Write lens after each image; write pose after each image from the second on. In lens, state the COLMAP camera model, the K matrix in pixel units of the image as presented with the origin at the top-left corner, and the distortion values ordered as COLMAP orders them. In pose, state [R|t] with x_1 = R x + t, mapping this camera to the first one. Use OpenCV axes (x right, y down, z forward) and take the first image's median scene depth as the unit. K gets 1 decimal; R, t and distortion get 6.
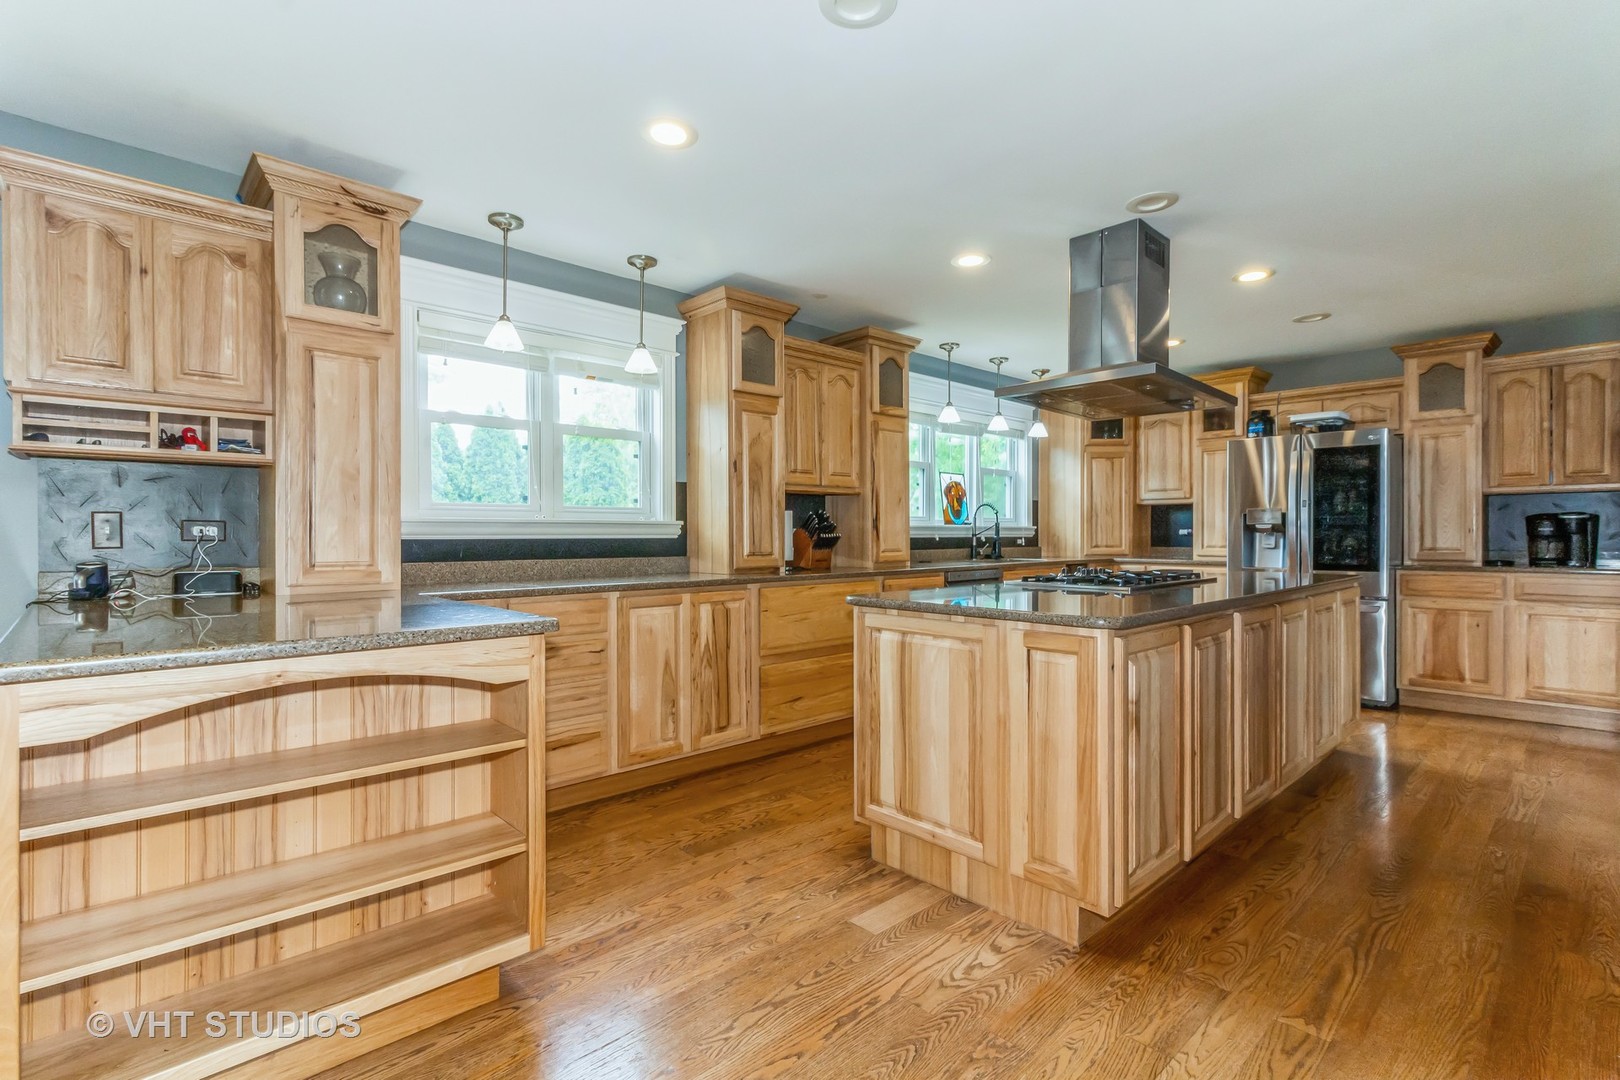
lens RADIAL K [[756.9, 0, 810.0], [0, 756.9, 540.0], [0, 0, 1]] dist [0.013734, 0.000338]
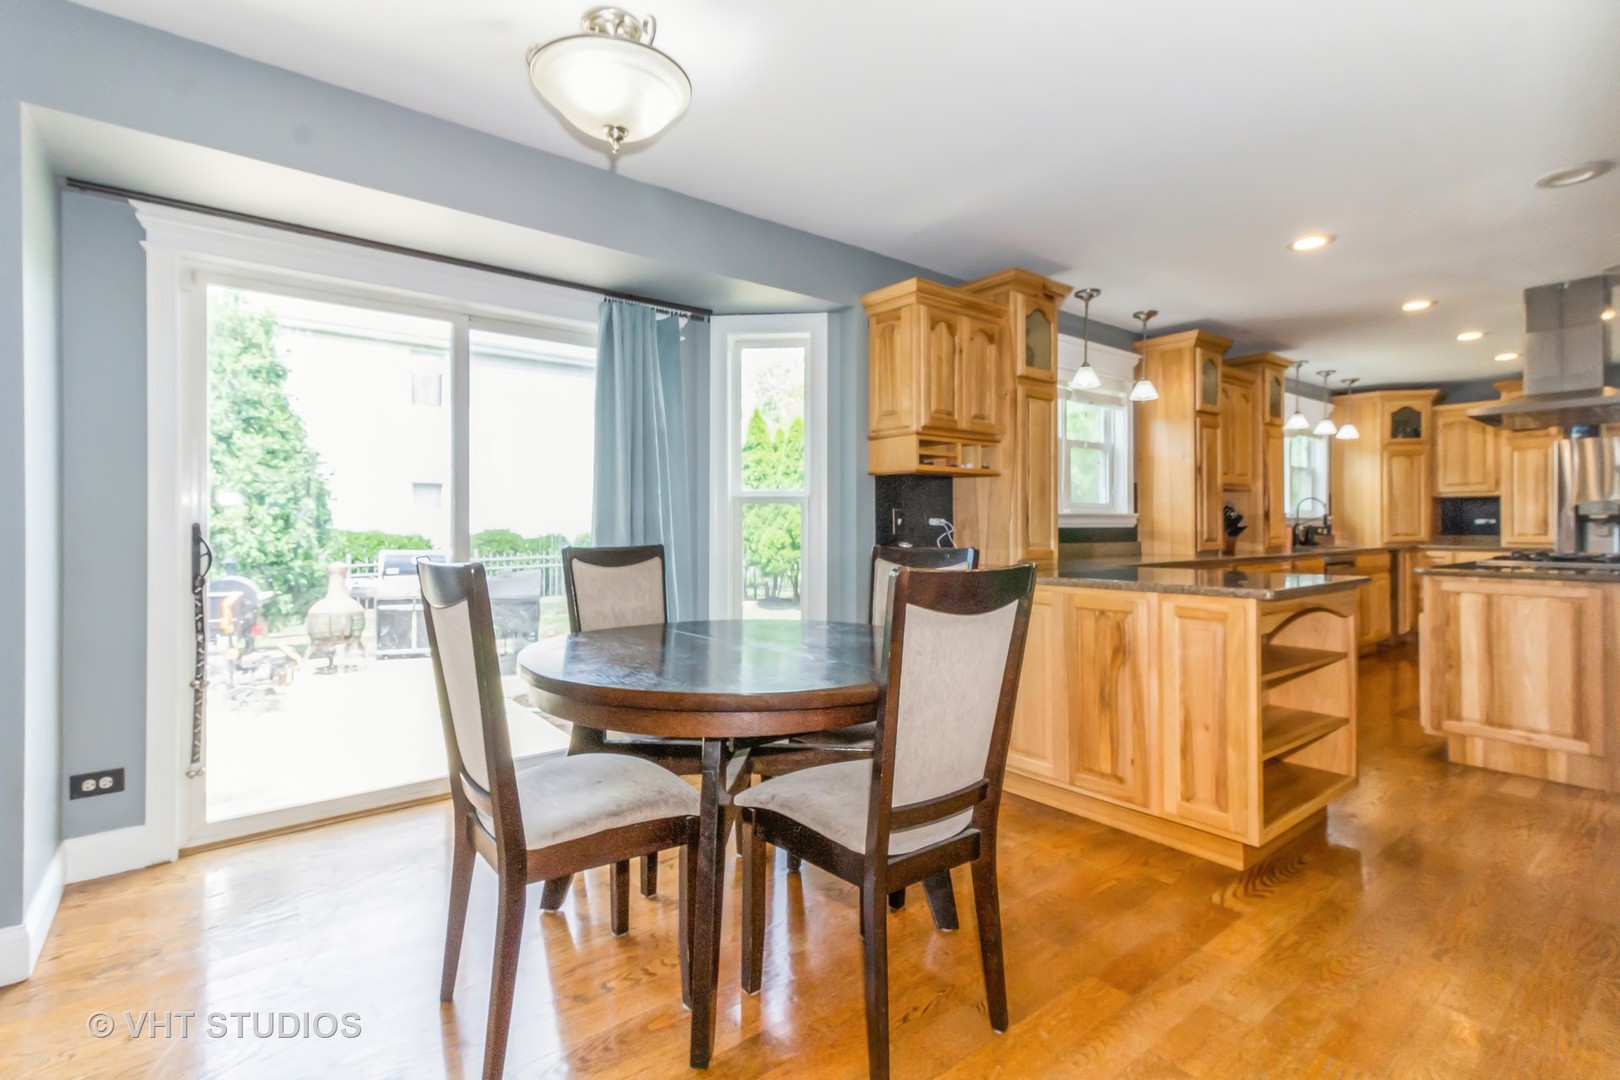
lens RADIAL K [[763.5, 0, 812.0], [0, 763.5, 520.5], [0, 0, 1]] dist [0.022282, 0.000432]
pose [[0.996932, -0.001696, -0.078250, -0.515773], [0.000689, 0.999917, -0.012895, 0.002542], [0.078265, 0.012802, 0.996850, -0.264915]]
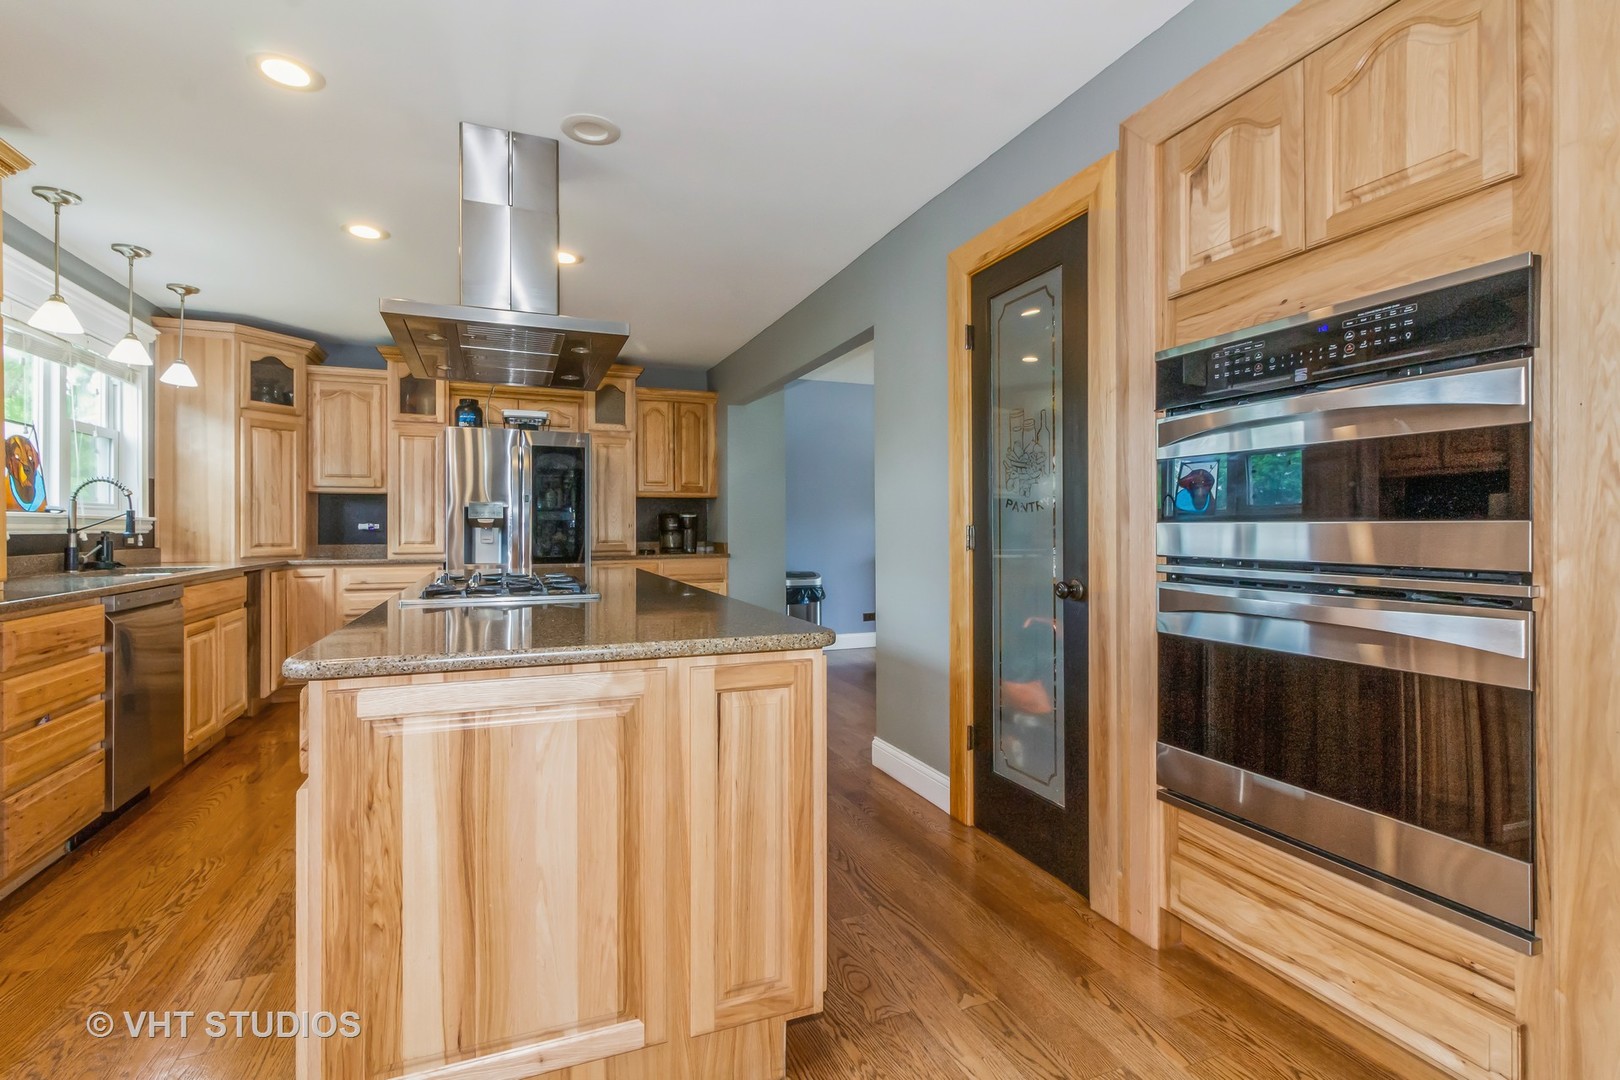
lens RADIAL K [[748.8, 0, 801.2], [0, 748.8, 532.0], [0, 0, 1]] dist [0.004754, 0.000678]
pose [[0.374867, -0.003817, 0.927071, -0.141484], [0.008025, 0.999967, 0.000872, -0.001553], [-0.927044, 0.007113, 0.374885, 0.302608]]
